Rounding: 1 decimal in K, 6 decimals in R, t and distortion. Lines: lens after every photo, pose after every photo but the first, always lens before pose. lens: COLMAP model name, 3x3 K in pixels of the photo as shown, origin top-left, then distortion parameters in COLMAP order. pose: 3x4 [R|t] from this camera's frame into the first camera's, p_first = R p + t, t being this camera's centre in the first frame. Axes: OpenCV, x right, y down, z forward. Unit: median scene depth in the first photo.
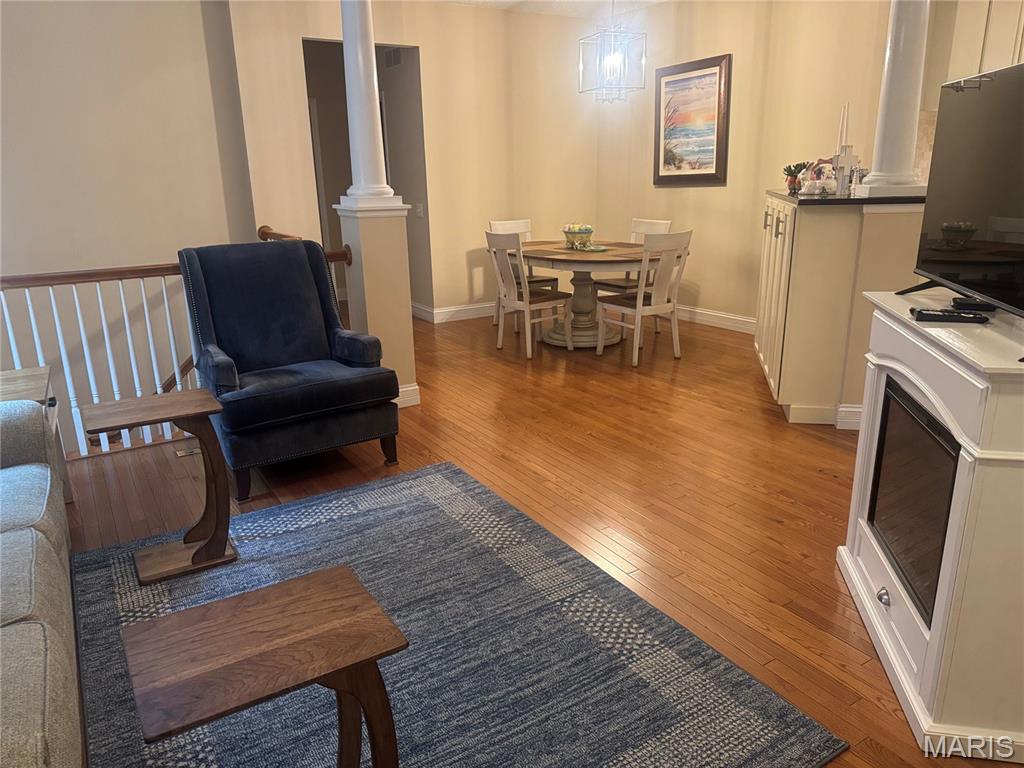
lens RADIAL K [[707.0, 0, 512.0], [0, 707.0, 384.0], [0, 0, 1]] dist [0.158654, -0.348792]
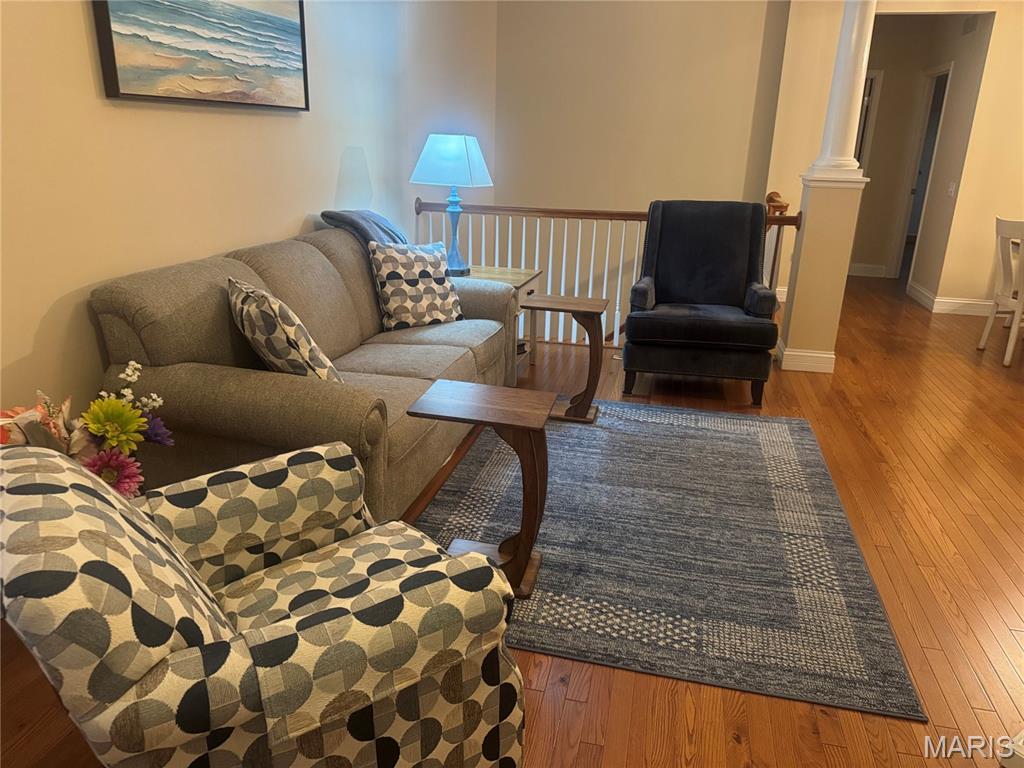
lens RADIAL K [[718.4, 0, 512.0], [0, 718.4, 384.0], [0, 0, 1]] dist [0.068738, -0.098742]
pose [[0.700197, 0.258484, -0.665515, 0.186792], [-0.233887, 0.963768, 0.128250, 0.012688], [0.674553, 0.065855, 0.735283, -0.060297]]
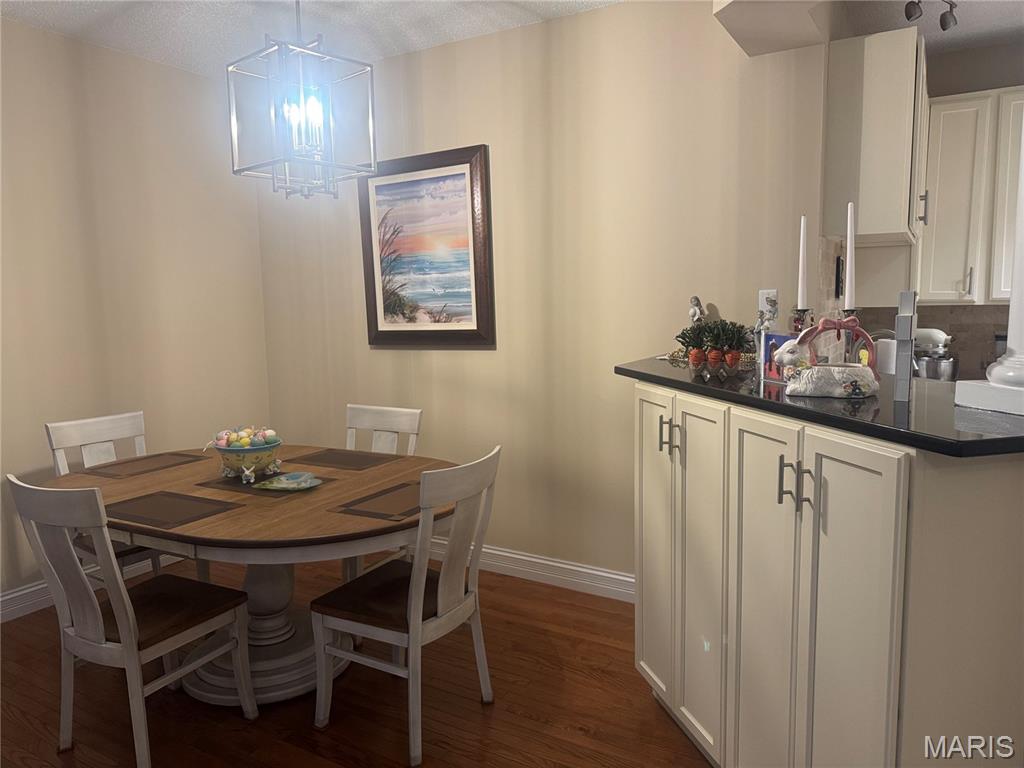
lens RADIAL K [[718.4, 0, 512.0], [0, 718.4, 384.0], [0, 0, 1]] dist [0.068738, -0.098742]
pose [[0.889738, -0.044065, 0.454340, 0.029983], [0.126171, 0.980293, -0.152007, -0.157911], [-0.438688, 0.192571, 0.877764, 0.479217]]
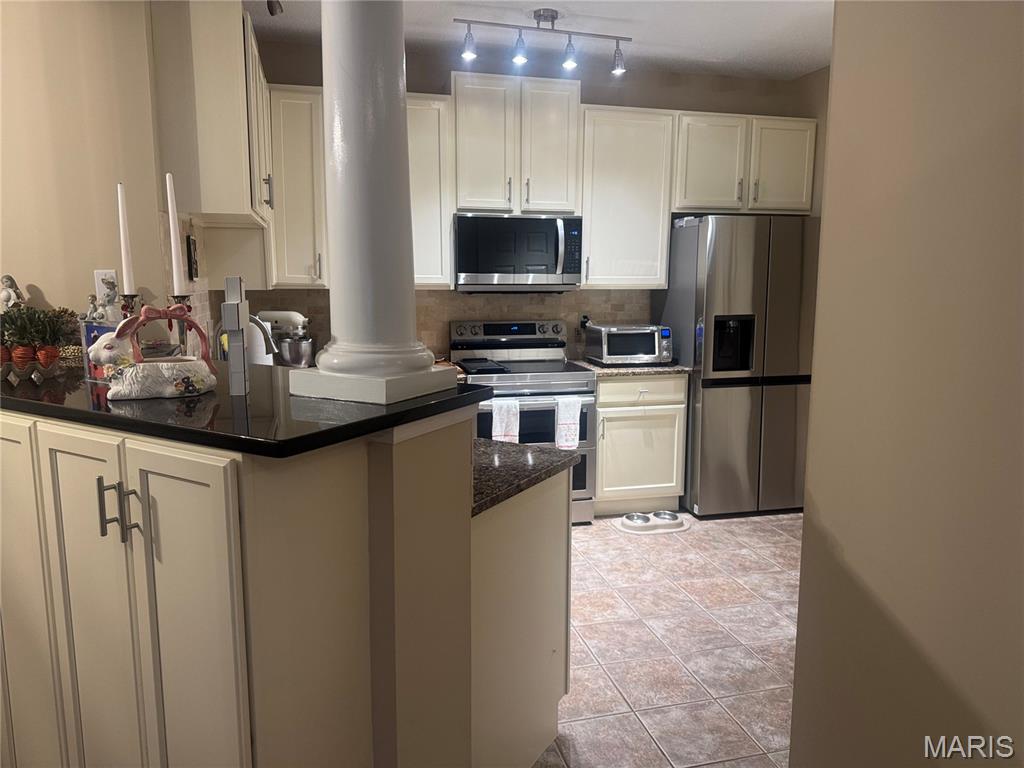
lens RADIAL K [[718.4, 0, 512.0], [0, 718.4, 384.0], [0, 0, 1]] dist [0.068738, -0.098742]
pose [[0.302164, -0.118351, 0.945881, 0.077484], [0.262781, 0.964158, 0.036692, -0.163064], [-0.916321, 0.237472, 0.322434, 0.486112]]
